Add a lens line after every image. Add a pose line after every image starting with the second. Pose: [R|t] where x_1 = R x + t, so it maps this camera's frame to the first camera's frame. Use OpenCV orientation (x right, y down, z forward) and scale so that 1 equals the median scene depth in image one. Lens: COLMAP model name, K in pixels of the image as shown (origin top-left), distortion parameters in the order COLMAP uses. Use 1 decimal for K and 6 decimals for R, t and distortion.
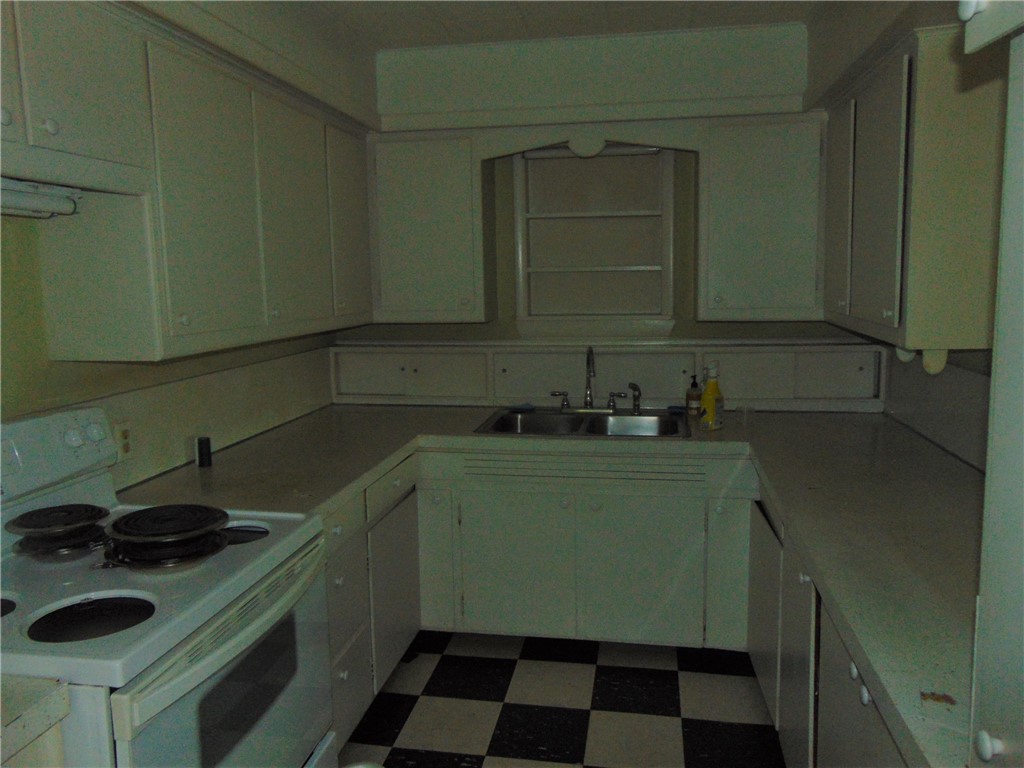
lens RADIAL K [[769.7, 0, 512.0], [0, 769.7, 384.0], [0, 0, 1]] dist [-0.046293, -0.000220]
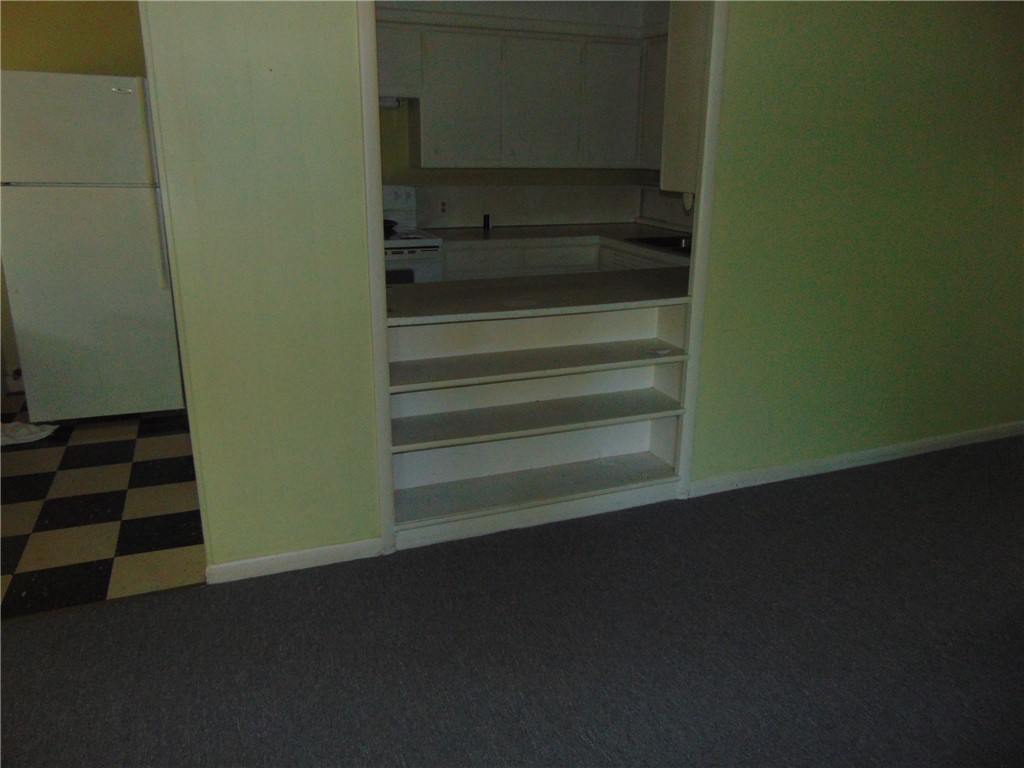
lens RADIAL K [[770.4, 0, 512.0], [0, 770.4, 384.0], [0, 0, 1]] dist [-0.075303, -0.000381]
pose [[0.524167, 0.274037, -0.806320, 1.068539], [-0.132473, 0.961525, 0.240667, -0.000033], [0.841249, -0.019334, 0.540302, -0.055383]]
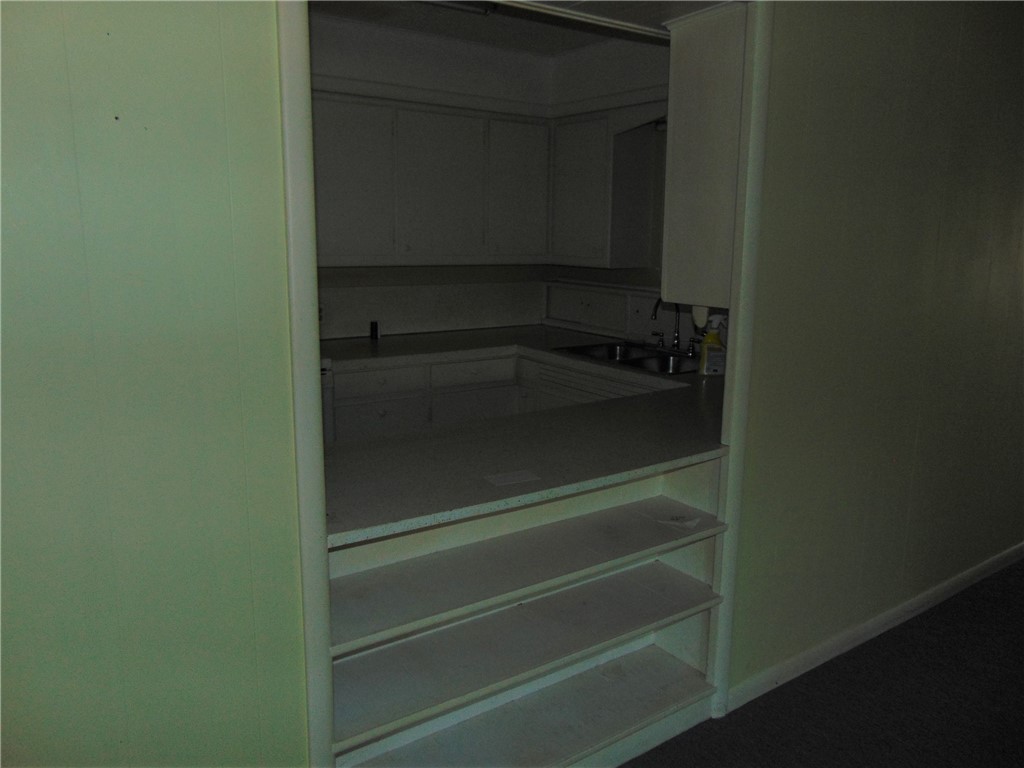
lens RADIAL K [[769.7, 0, 512.0], [0, 769.7, 384.0], [0, 0, 1]] dist [-0.046293, -0.000220]
pose [[0.704645, 0.165007, -0.690107, 0.737370], [-0.123448, 0.986261, 0.109769, -0.013584], [0.698739, 0.007844, 0.715334, 0.008105]]
